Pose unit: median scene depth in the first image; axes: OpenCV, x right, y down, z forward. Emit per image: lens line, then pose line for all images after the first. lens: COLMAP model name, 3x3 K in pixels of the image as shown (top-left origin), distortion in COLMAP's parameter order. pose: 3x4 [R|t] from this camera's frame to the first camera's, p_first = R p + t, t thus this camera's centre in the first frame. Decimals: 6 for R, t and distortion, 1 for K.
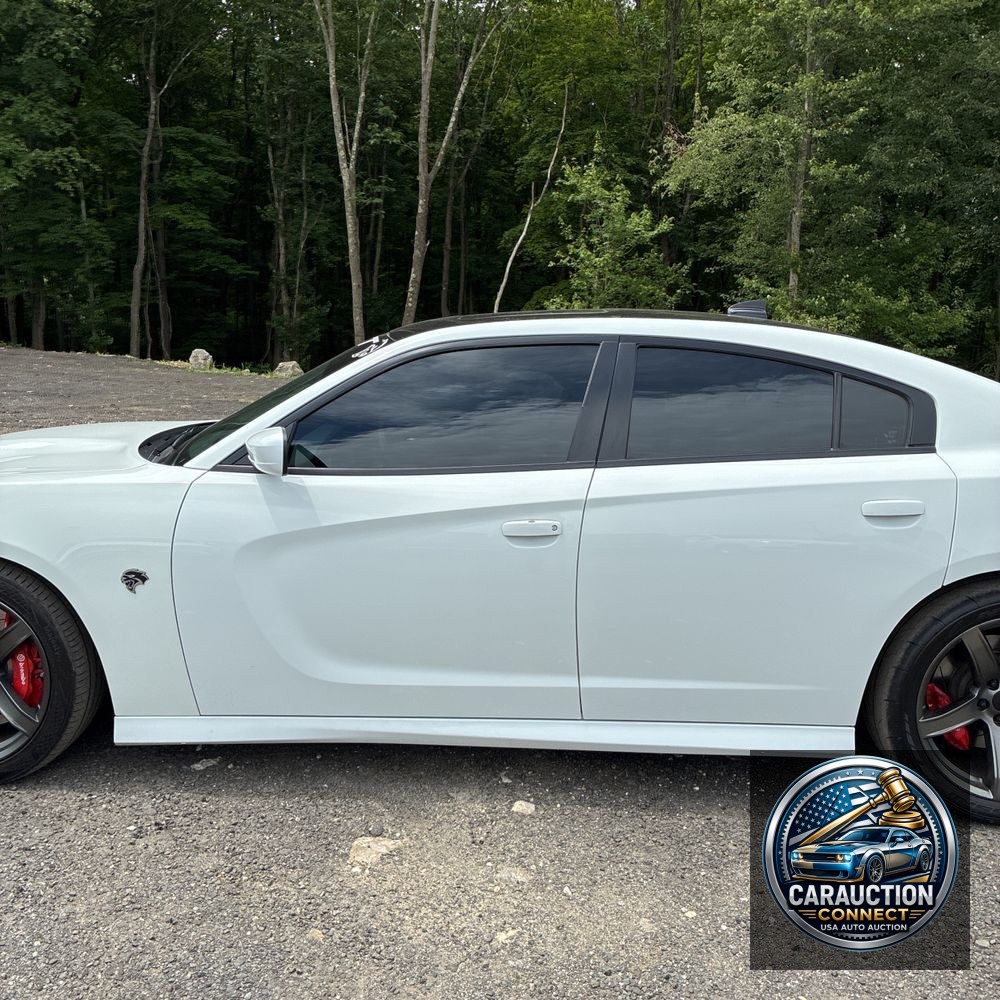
lens RADIAL K [[1037.0, 0, 500.0], [0, 1037.0, 500.0], [0, 0, 1]] dist [0.012692, 0.034823]
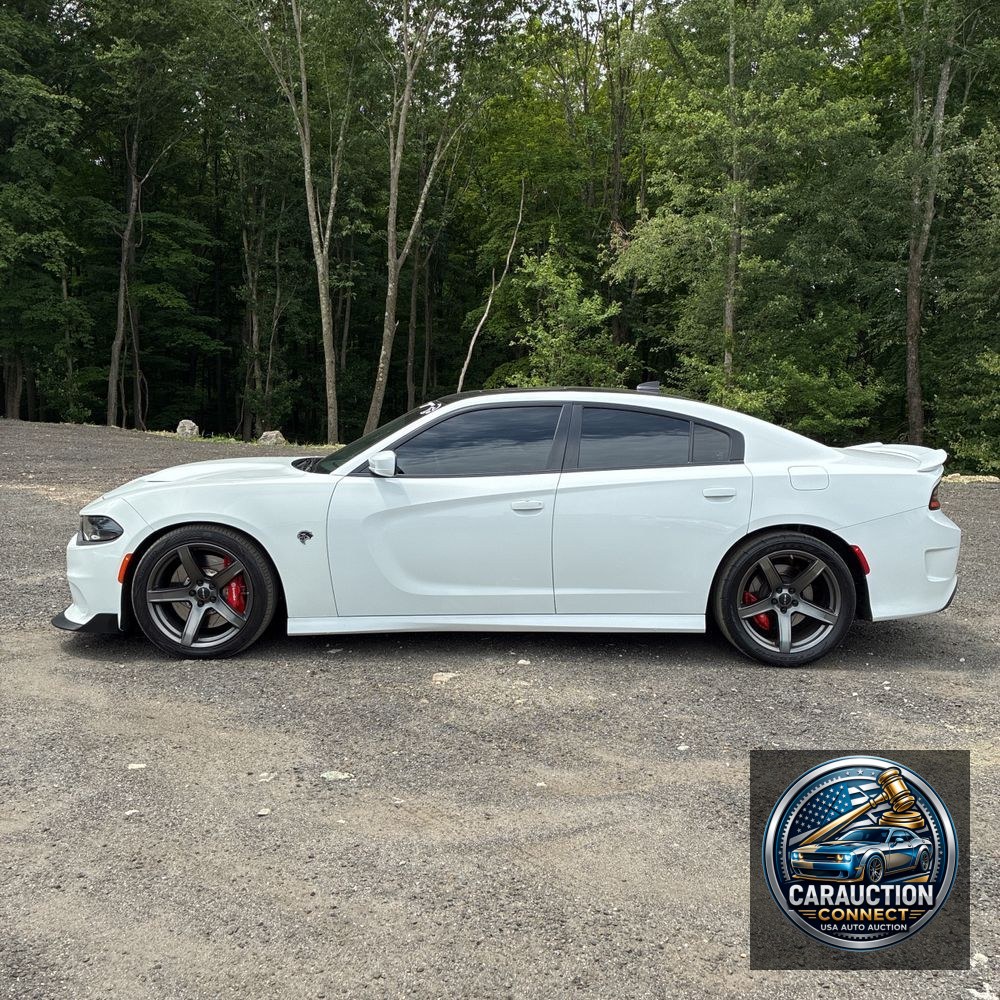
lens RADIAL K [[1071.4, 0, 536.2], [0, 1071.4, 503.7], [0, 0, 1]] dist [0.058967, 0.011910]
pose [[0.997015, -0.006797, 0.076912, -0.013195], [0.012157, 0.997512, -0.069438, 0.020724], [-0.076248, 0.070165, 0.994617, -0.117365]]
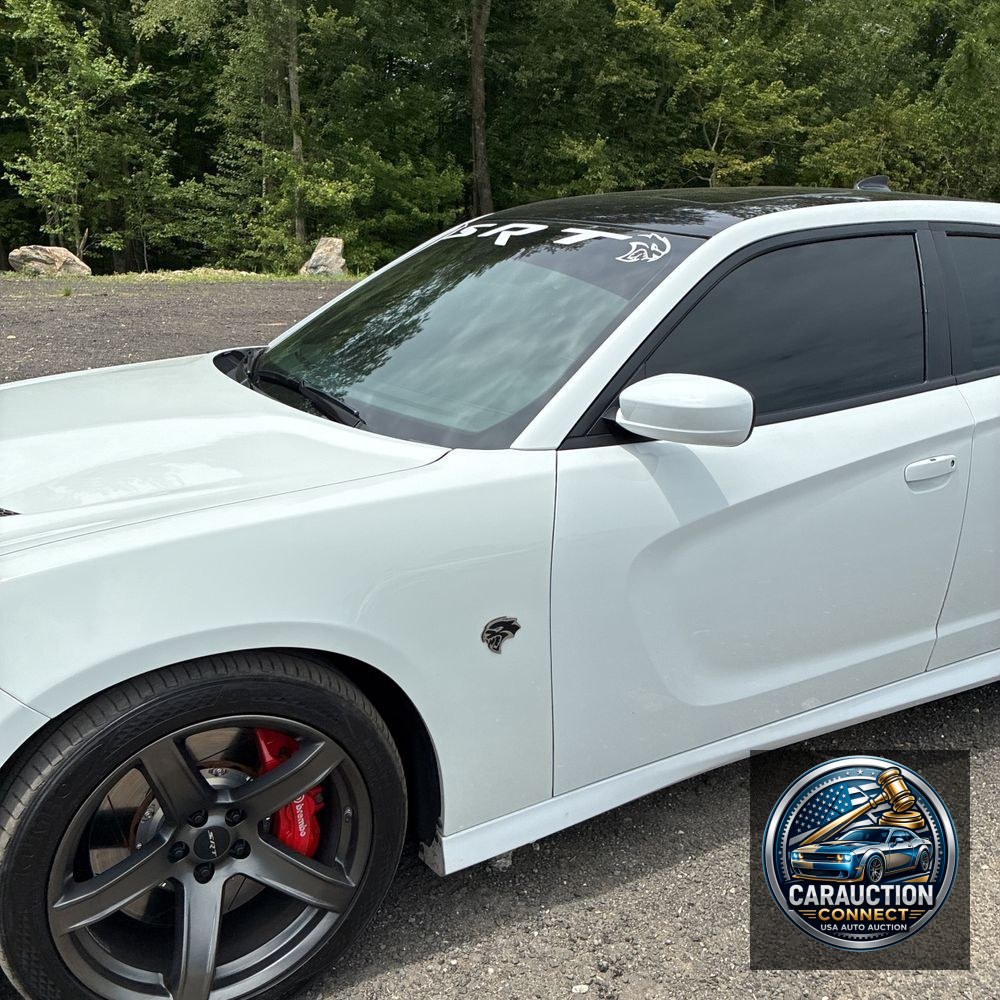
lens RADIAL K [[1019.4, 0, 477.2], [0, 1019.4, 499.8], [0, 0, 1]] dist [0.046433, 0.014020]
pose [[0.856569, -0.160353, 0.490487, -0.089262], [0.096392, 0.983484, 0.153191, -0.013849], [-0.506951, -0.083939, 0.857878, 0.063770]]
